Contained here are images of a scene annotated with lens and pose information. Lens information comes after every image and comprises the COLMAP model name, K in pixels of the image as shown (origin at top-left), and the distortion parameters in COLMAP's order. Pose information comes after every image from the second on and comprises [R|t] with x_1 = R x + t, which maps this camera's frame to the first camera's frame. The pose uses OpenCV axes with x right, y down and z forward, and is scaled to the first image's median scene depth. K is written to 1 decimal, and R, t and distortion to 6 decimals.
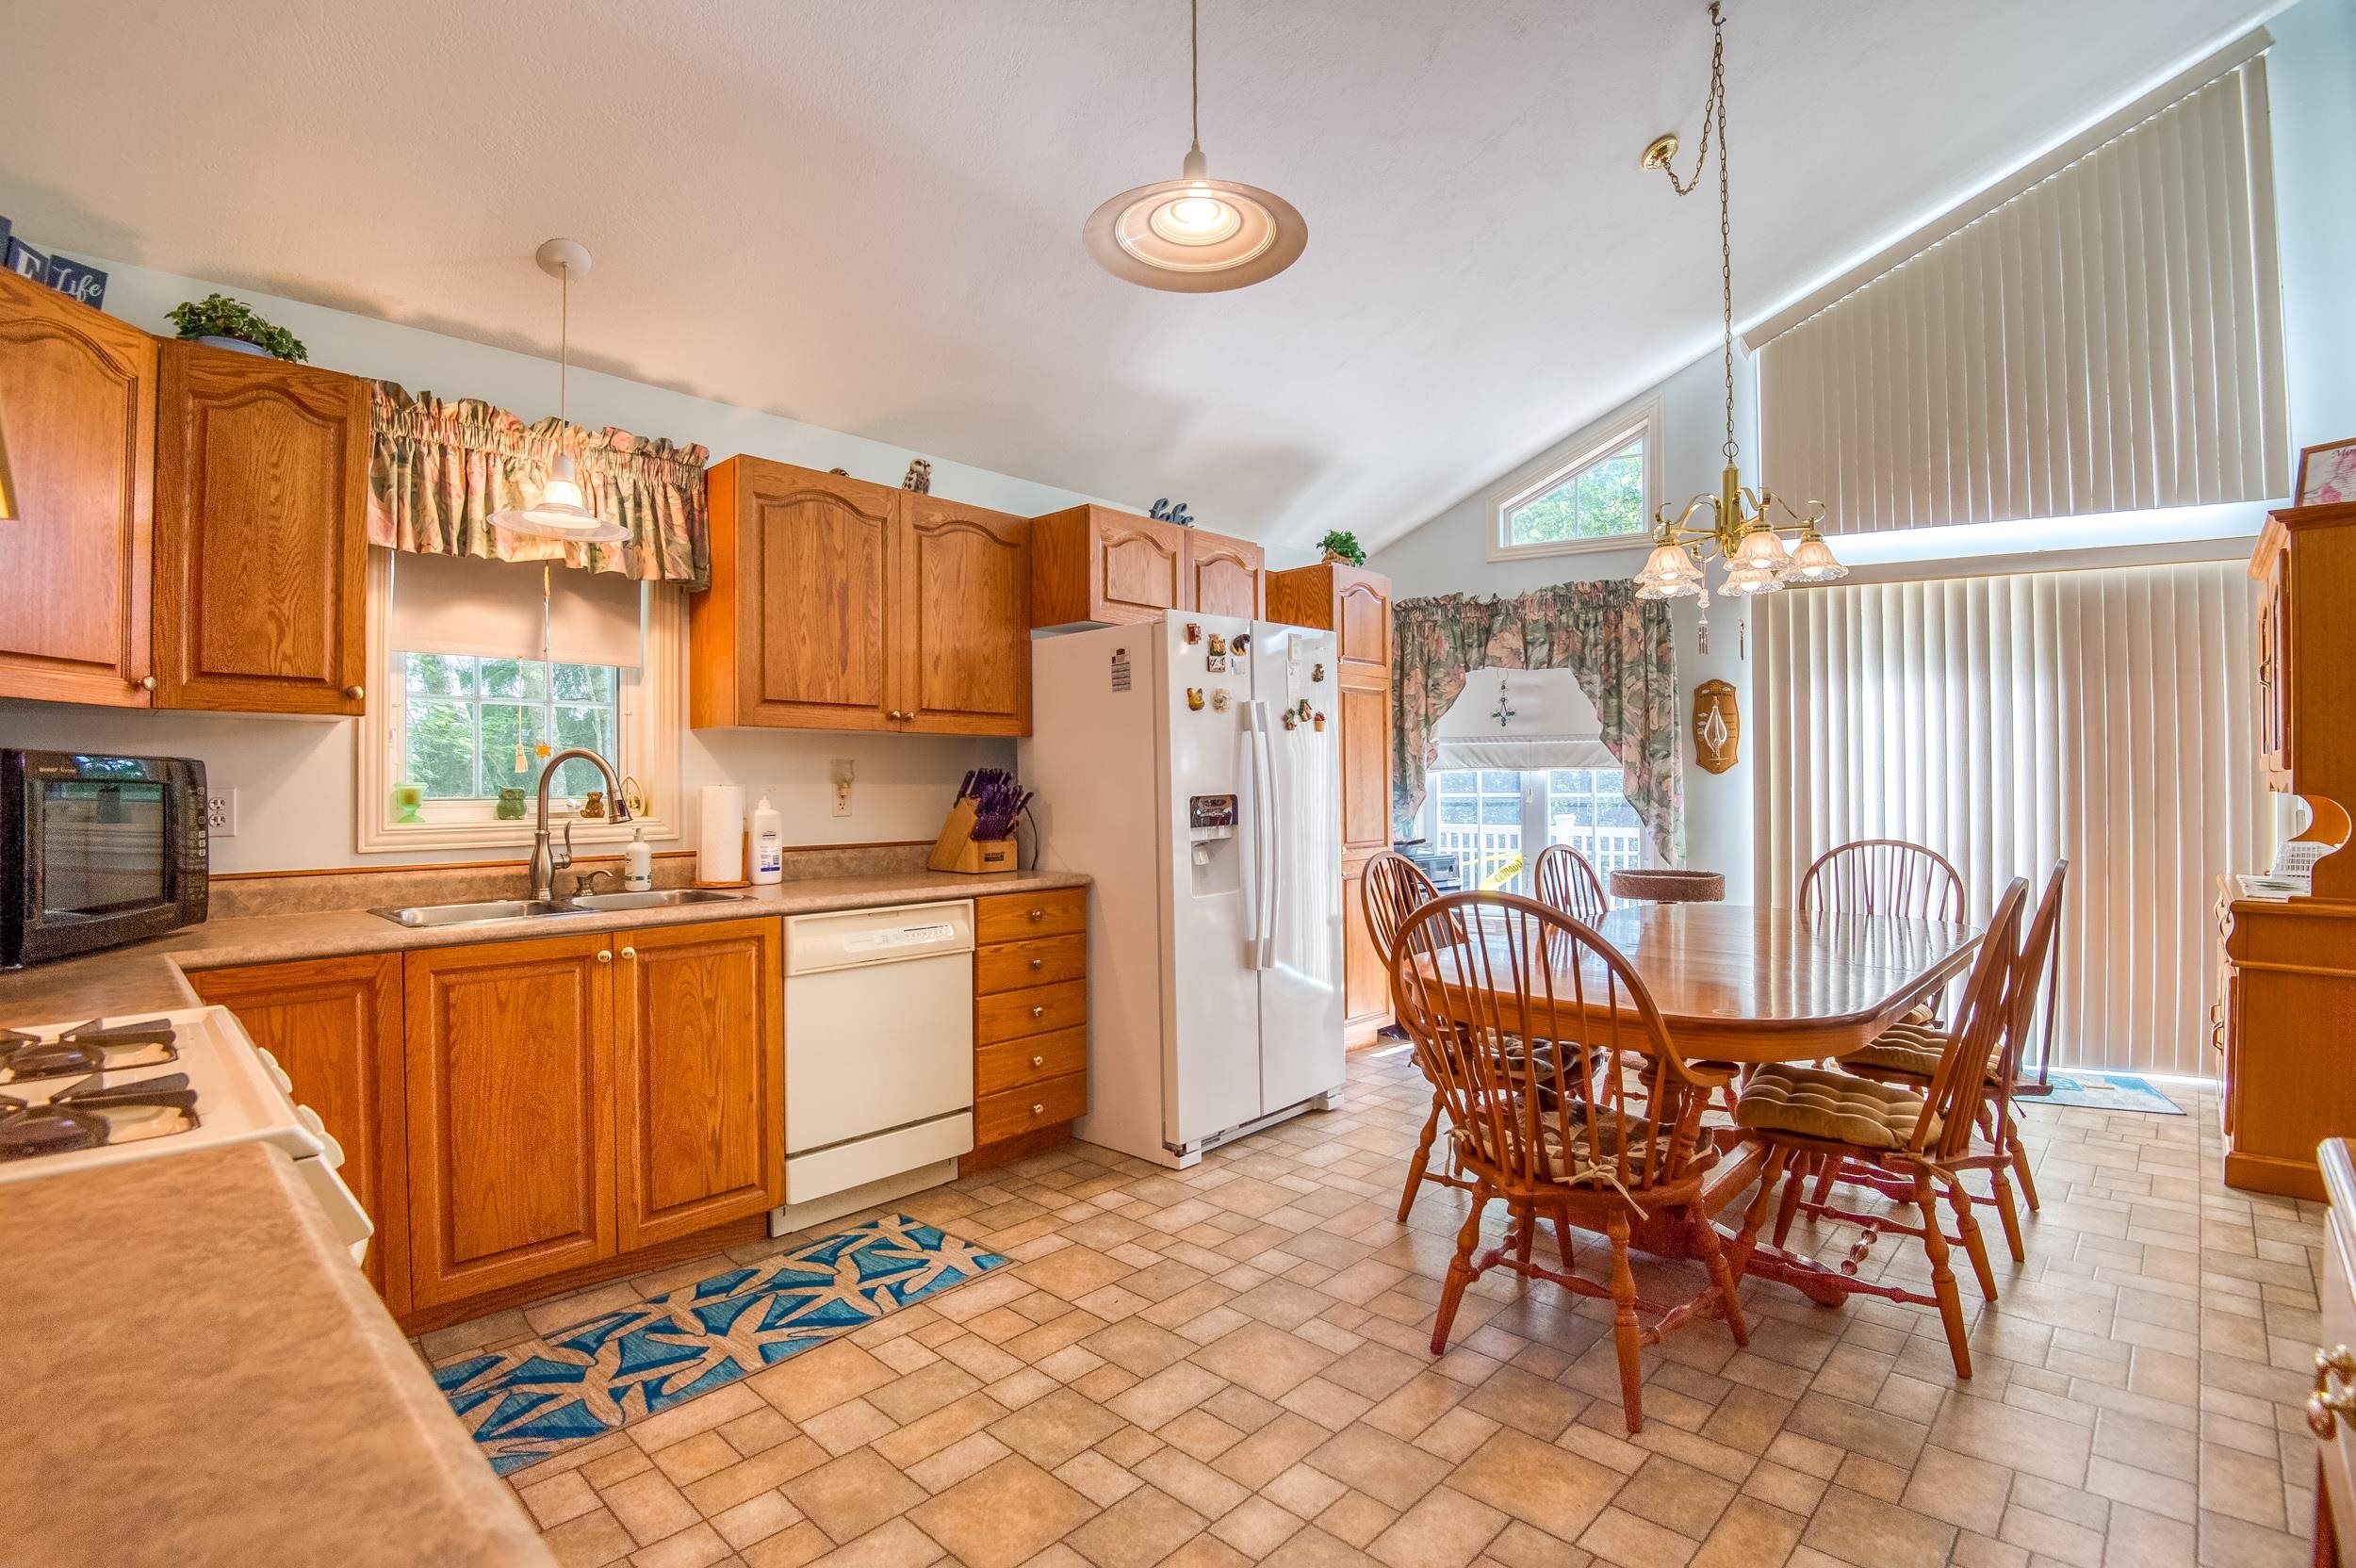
lens RADIAL K [[1092.6, 0, 1194.8], [0, 1092.6, 783.6], [0, 0, 1]] dist [-0.024481, -0.011223]
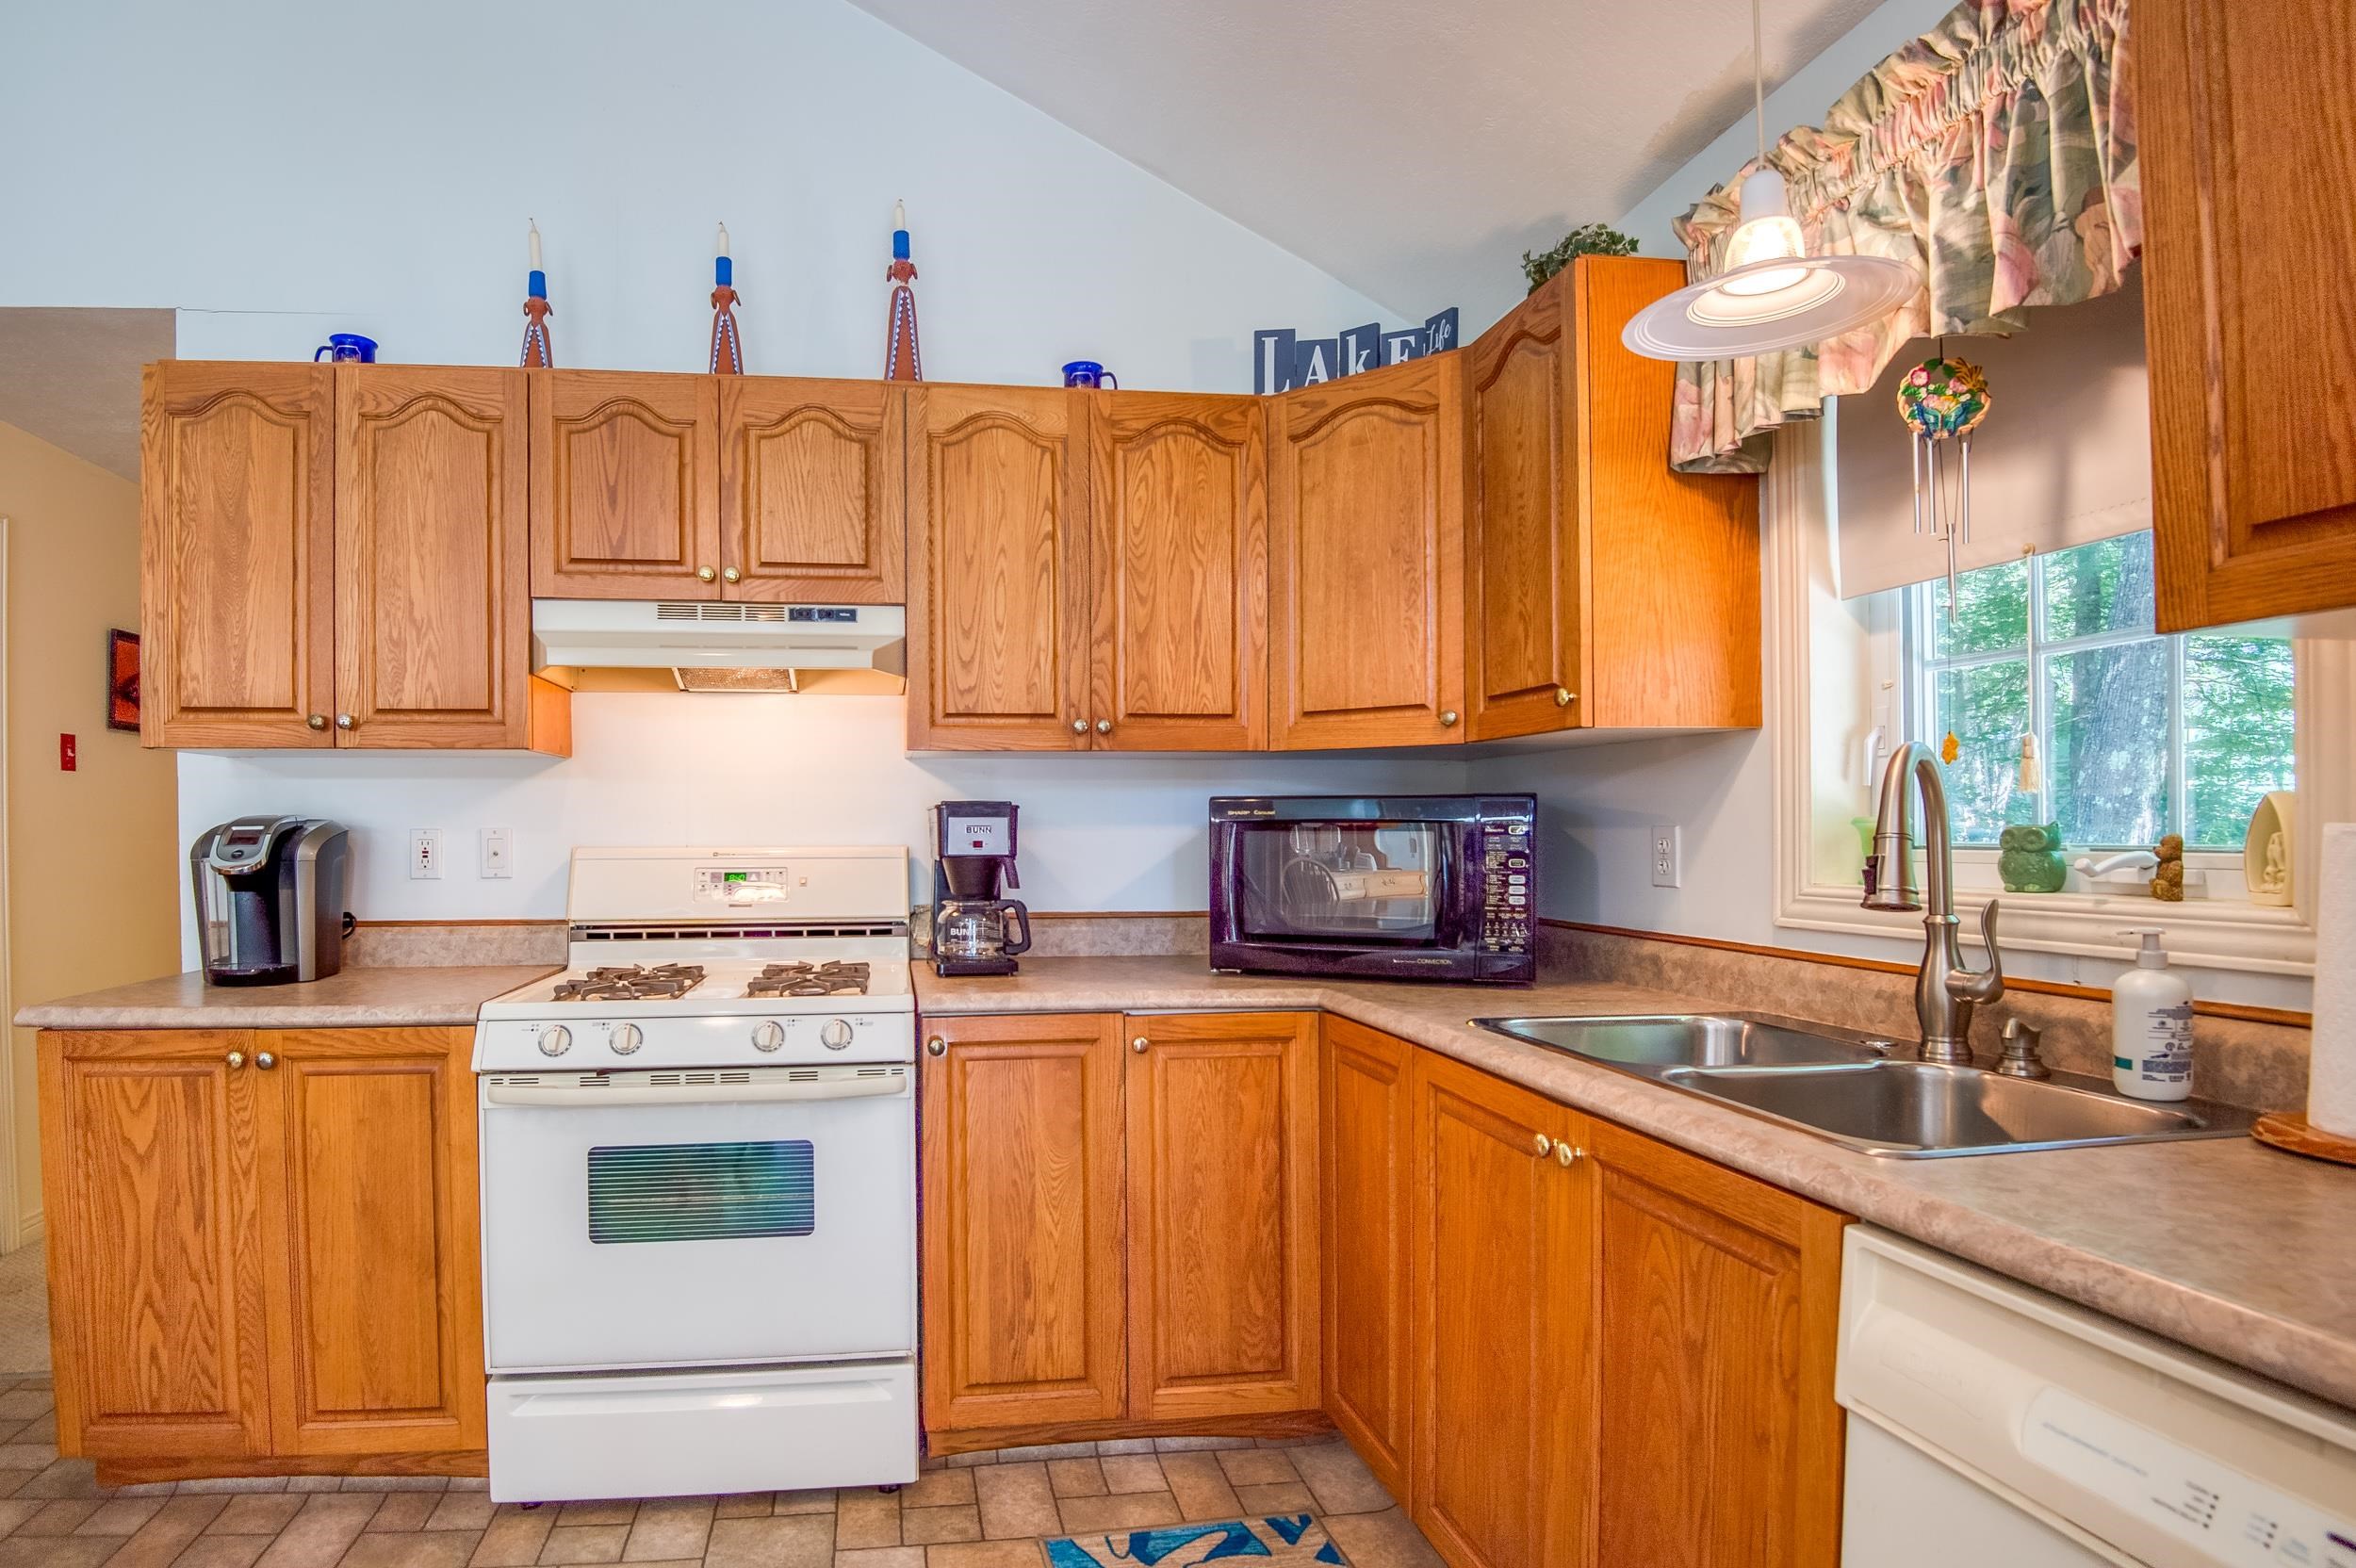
lens RADIAL K [[1155.0, 0, 1006.4], [0, 1155.0, 830.4], [0, 0, 1]] dist [-0.034865, -0.001339]
pose [[-0.651377, 0.011041, -0.758674, 0.040780], [0.012246, 0.999917, 0.004038, -0.001195], [0.758655, -0.006661, -0.651458, 0.868642]]
